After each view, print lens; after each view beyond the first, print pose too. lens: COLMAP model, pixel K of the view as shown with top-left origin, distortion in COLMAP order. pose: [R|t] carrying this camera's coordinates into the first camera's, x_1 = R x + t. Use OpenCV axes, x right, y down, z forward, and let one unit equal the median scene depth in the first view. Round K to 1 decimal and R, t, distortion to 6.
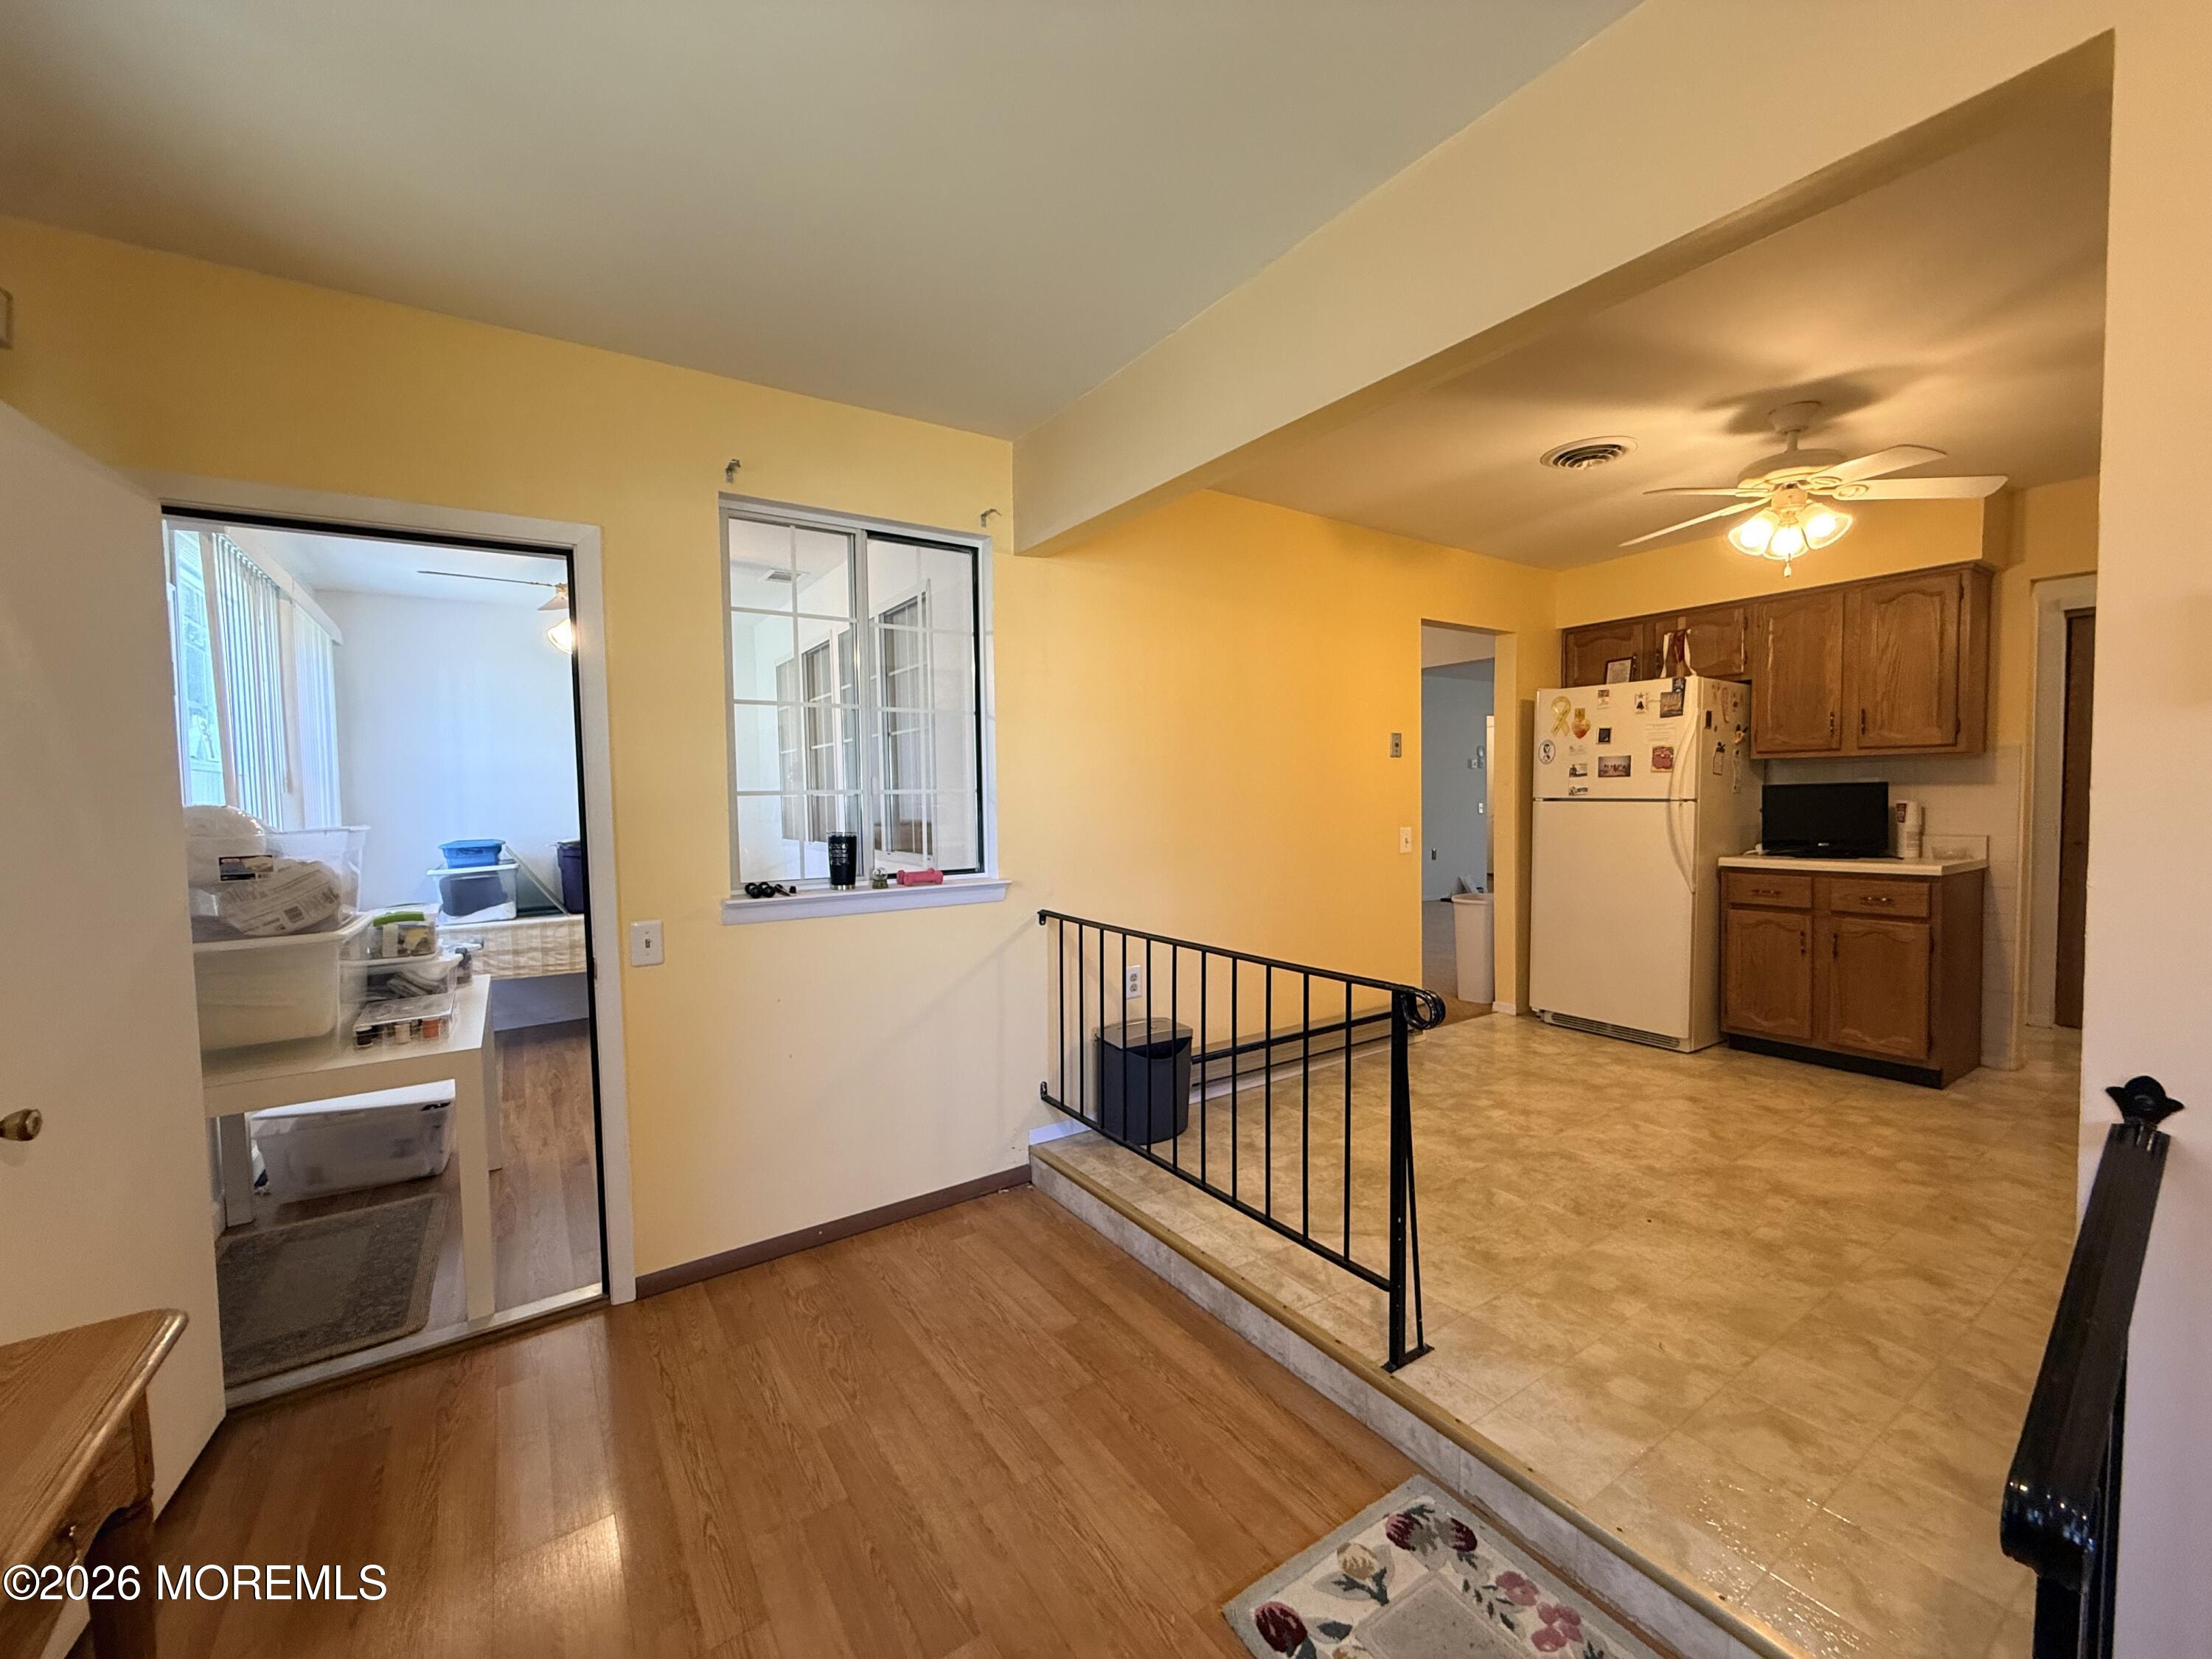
lens RADIAL K [[884.2, 0, 1101.2], [0, 884.2, 830.1], [0, 0, 1]] dist [-0.000612, -0.000032]
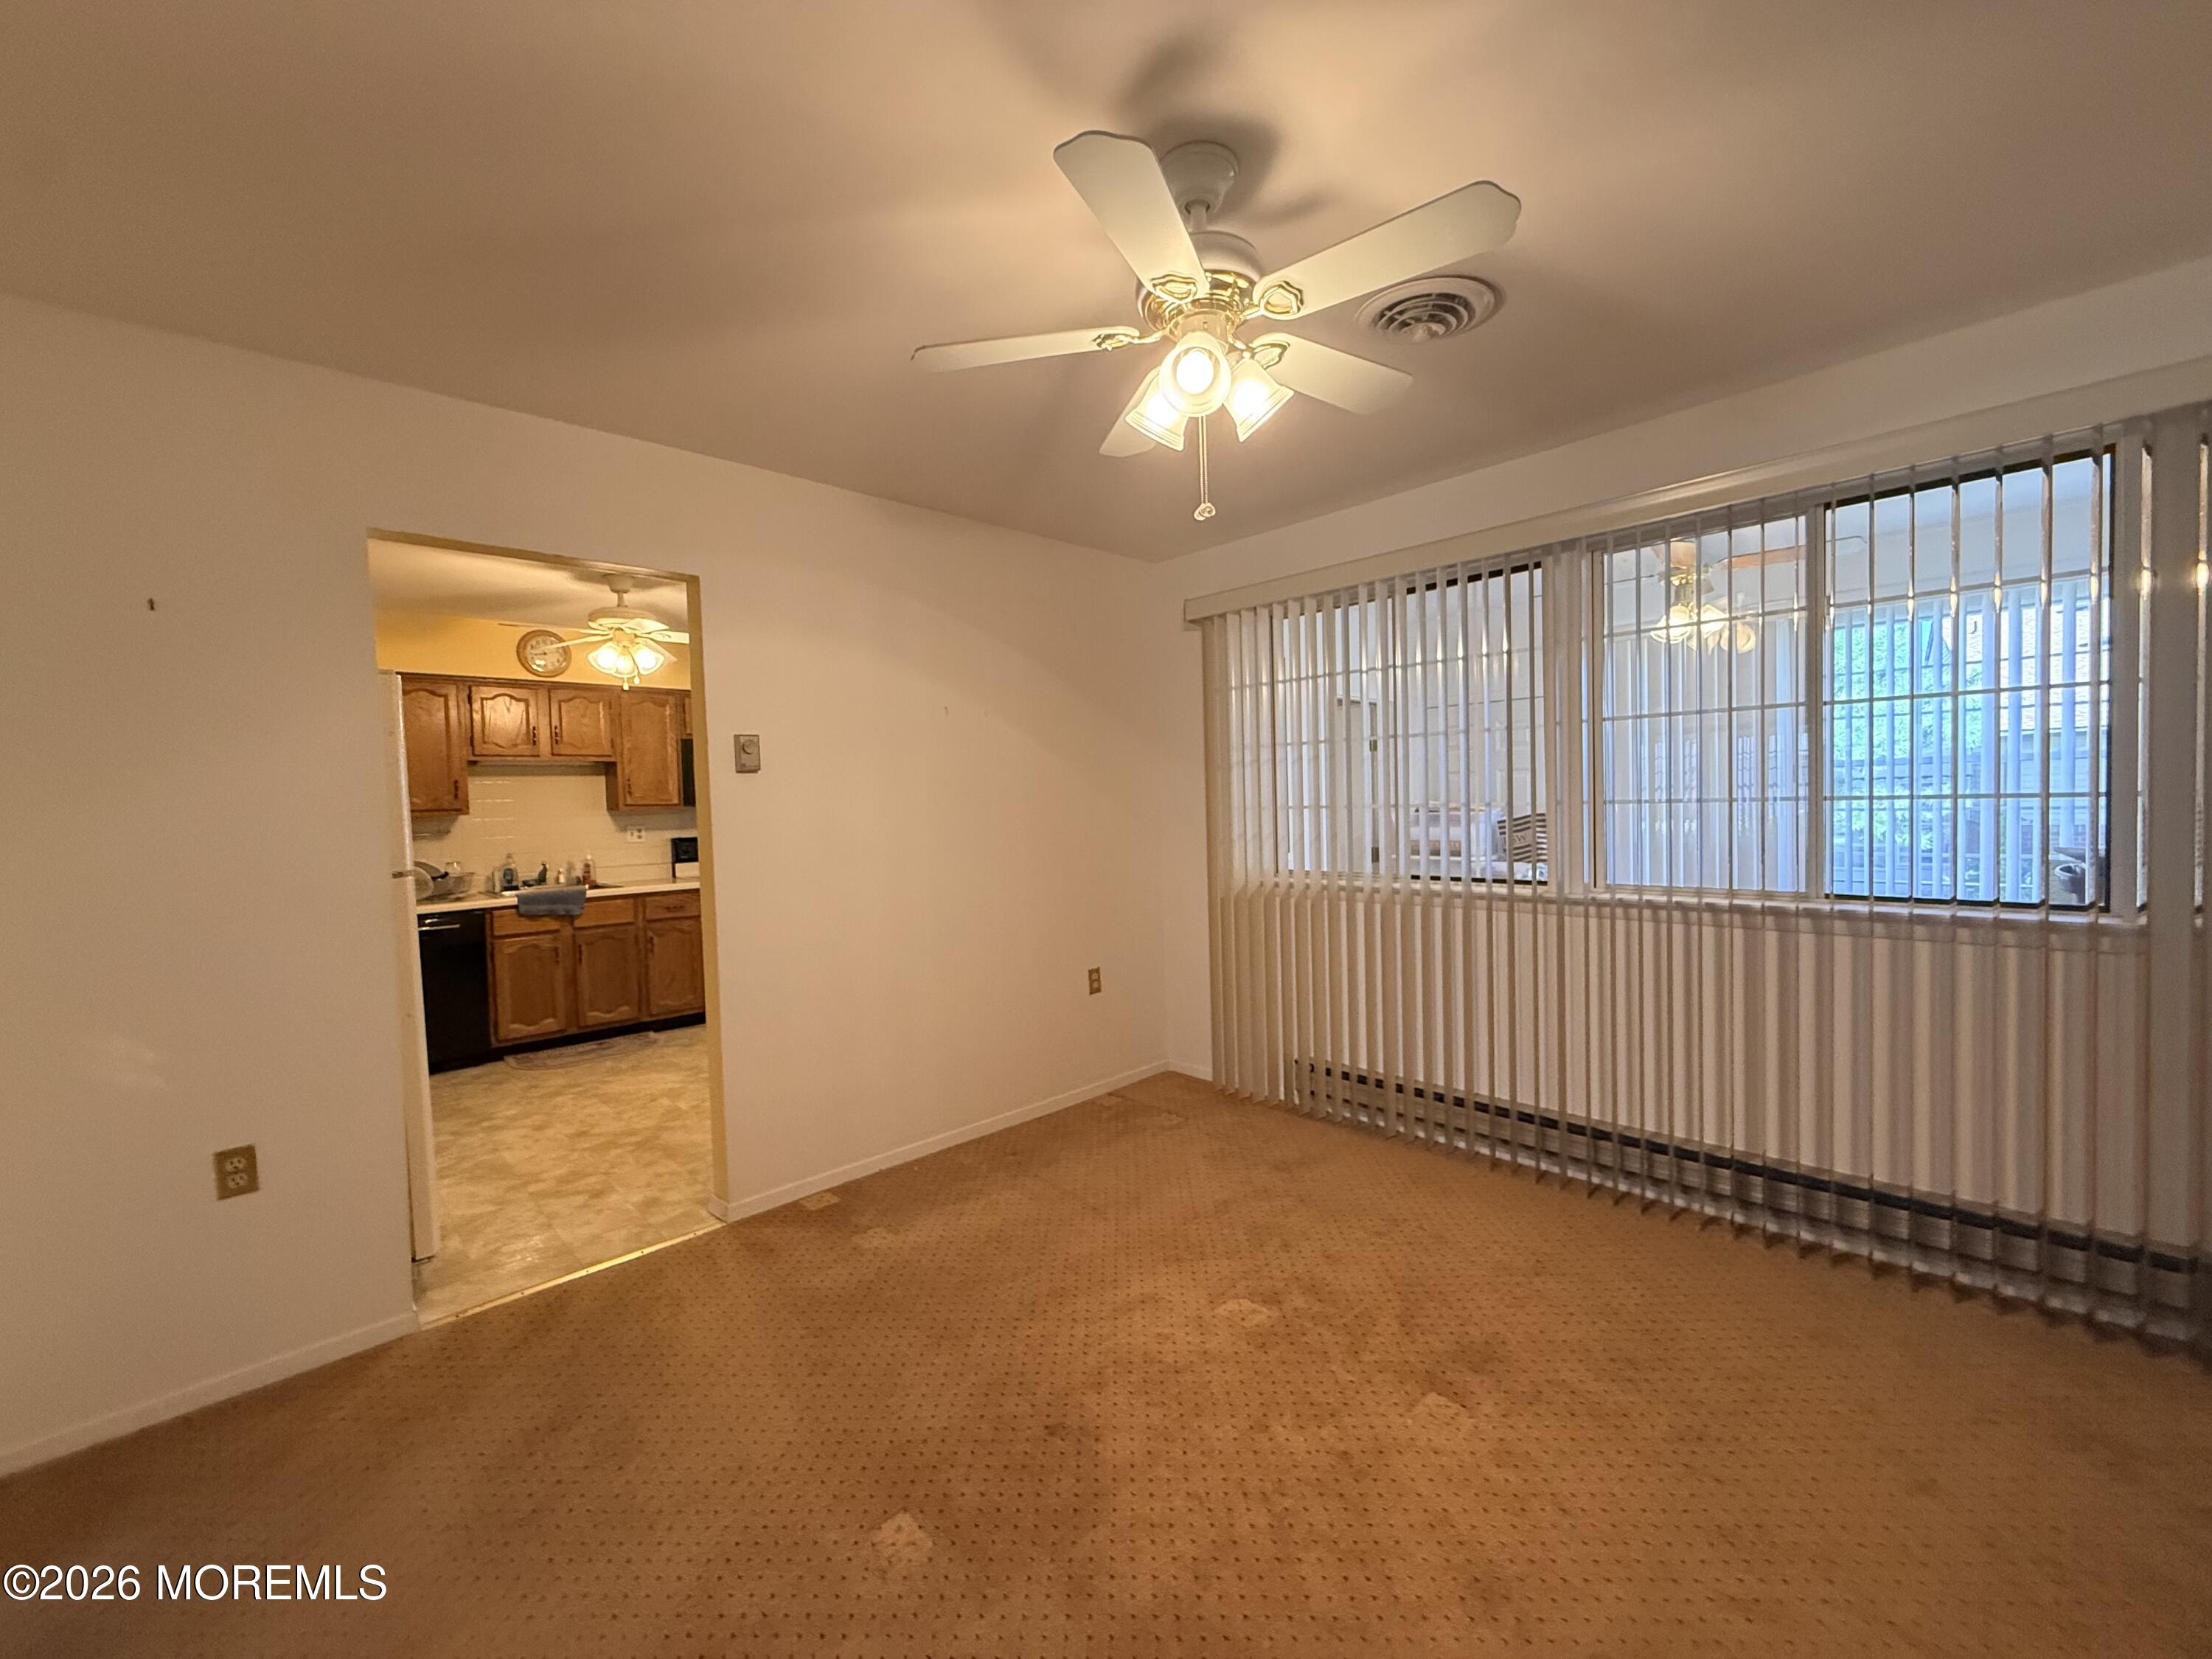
lens RADIAL K [[884.2, 0, 1101.2], [0, 884.2, 830.1], [0, 0, 1]] dist [-0.000612, -0.000032]
pose [[-0.984547, 0.053020, -0.166903, 0.189798], [0.040089, 0.995995, 0.079913, -0.104206], [0.170471, 0.071987, -0.982730, 1.885882]]
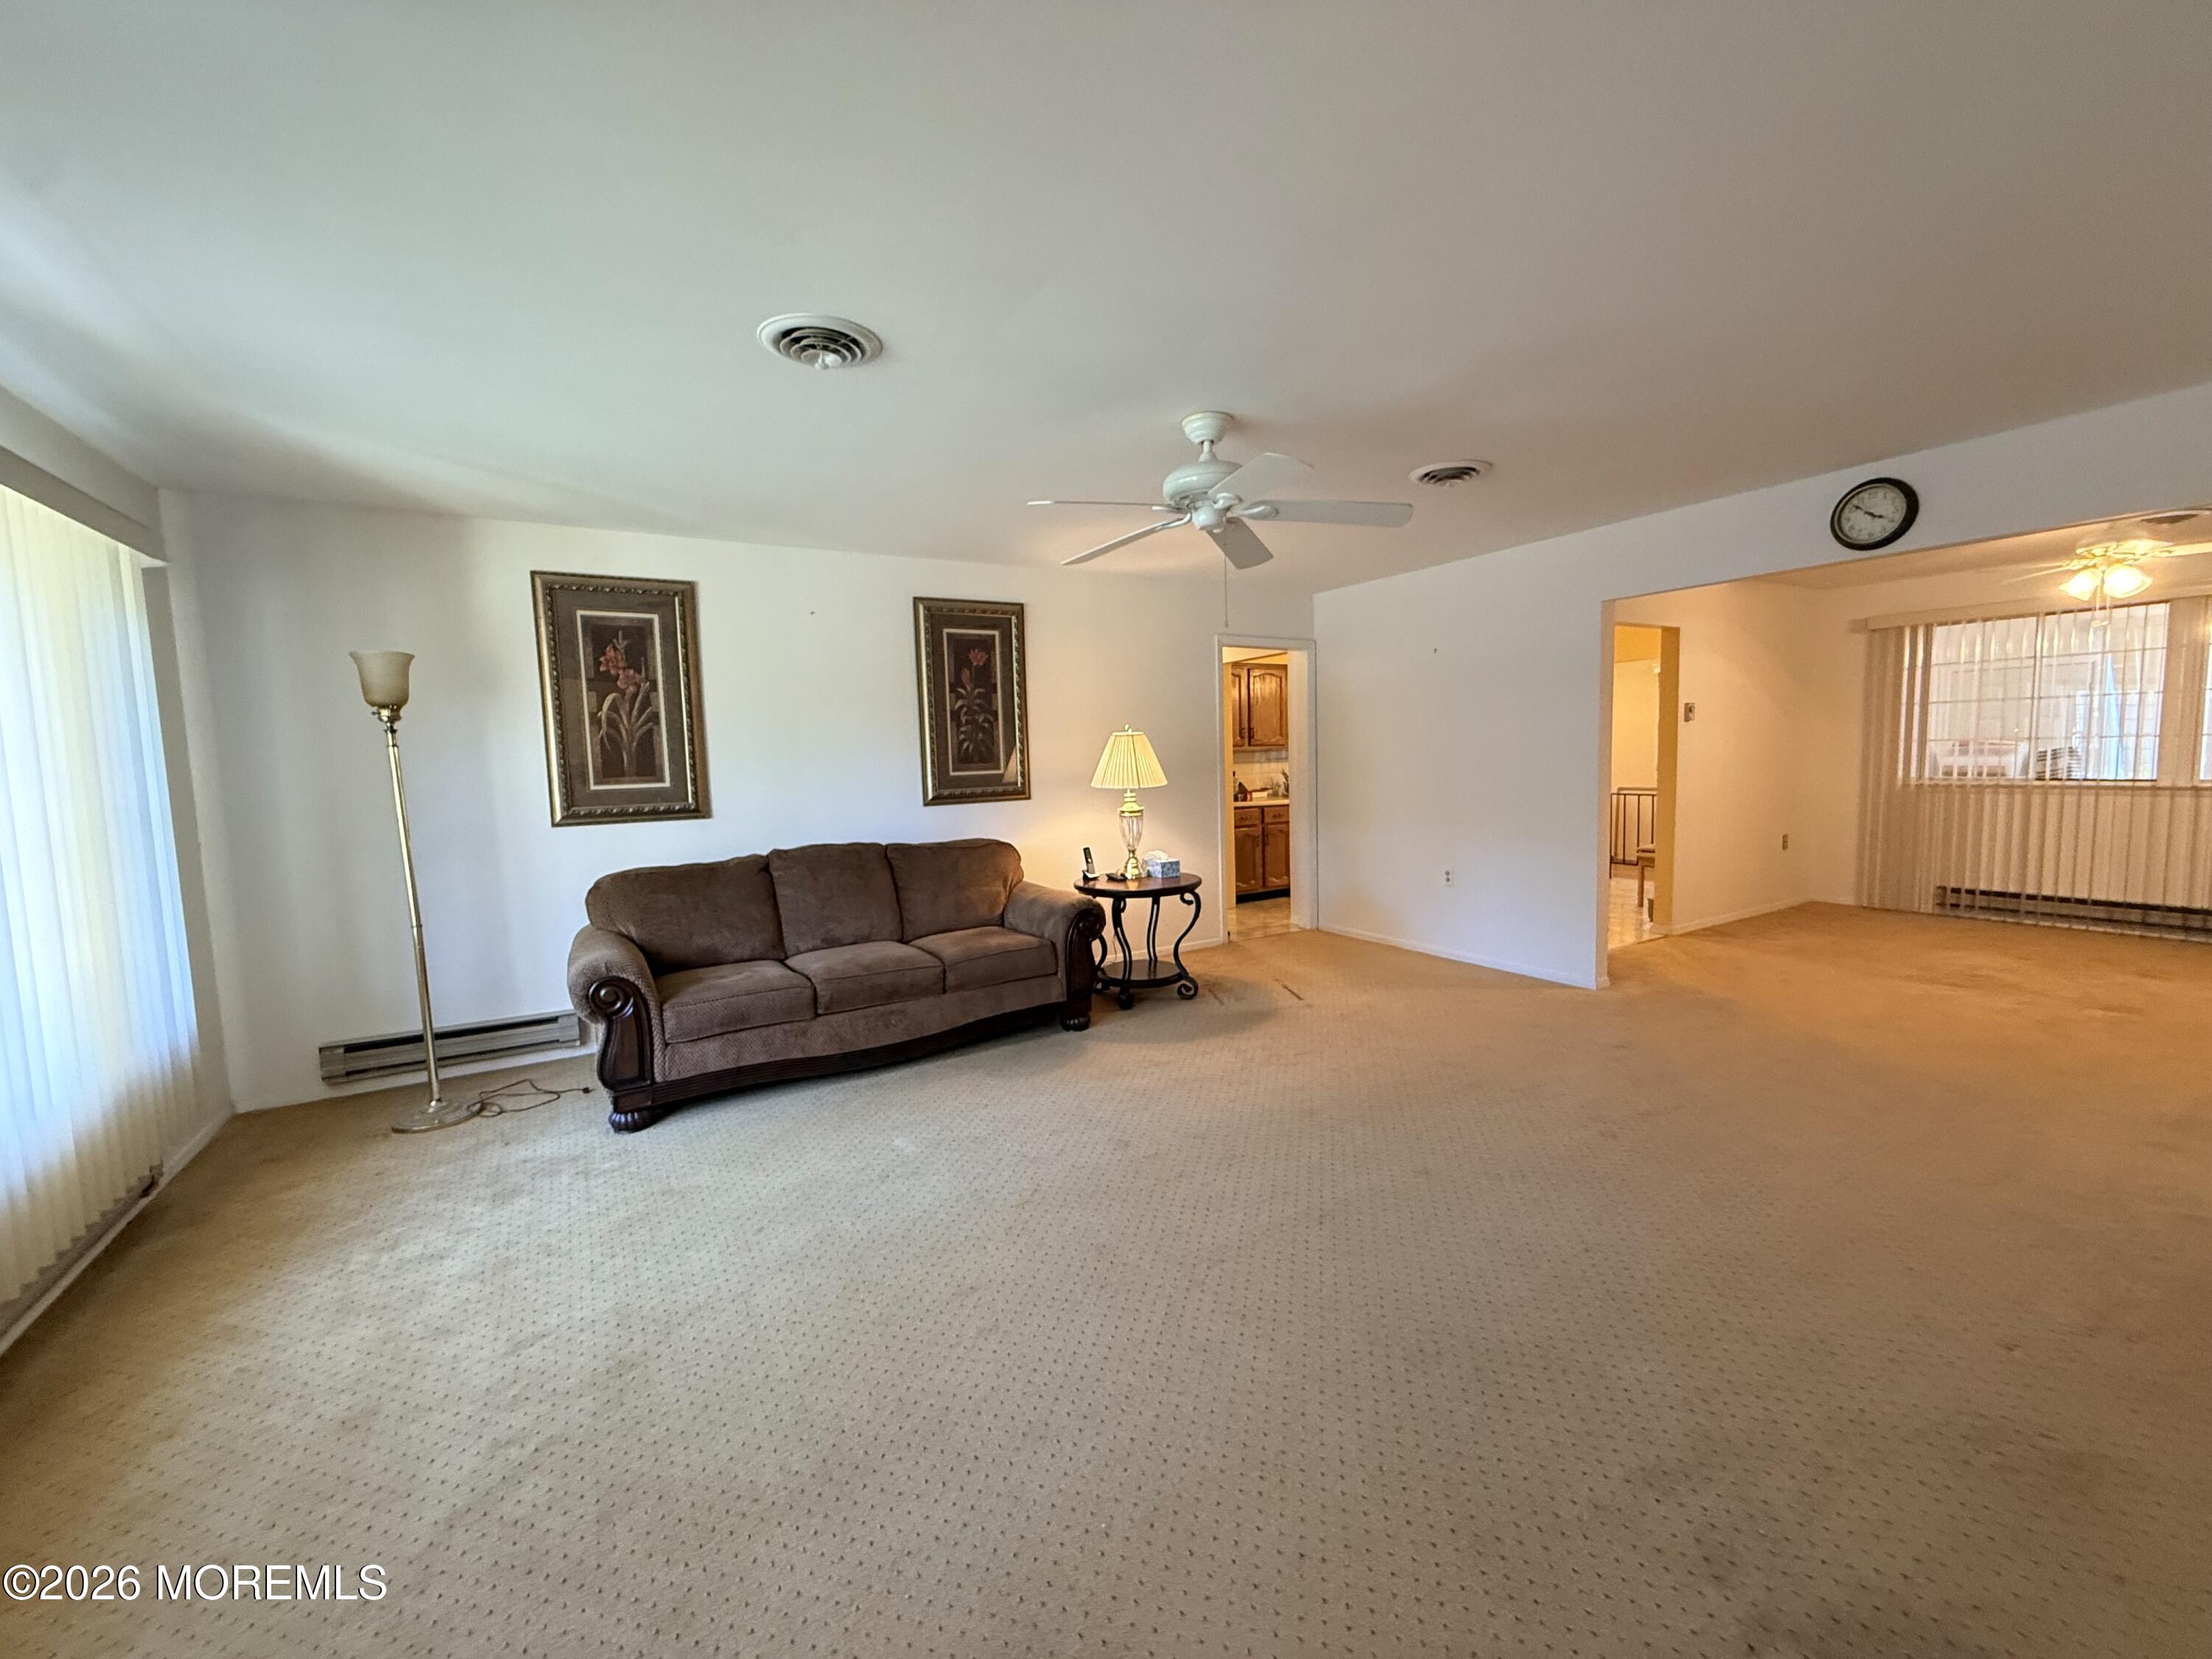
lens RADIAL K [[884.2, 0, 1101.2], [0, 884.2, 830.1], [0, 0, 1]] dist [-0.000612, -0.000032]
pose [[-0.997013, 0.042580, 0.064430, 0.890550], [0.050717, 0.990158, 0.130443, -0.145959], [-0.058242, 0.133321, -0.989360, 2.410245]]
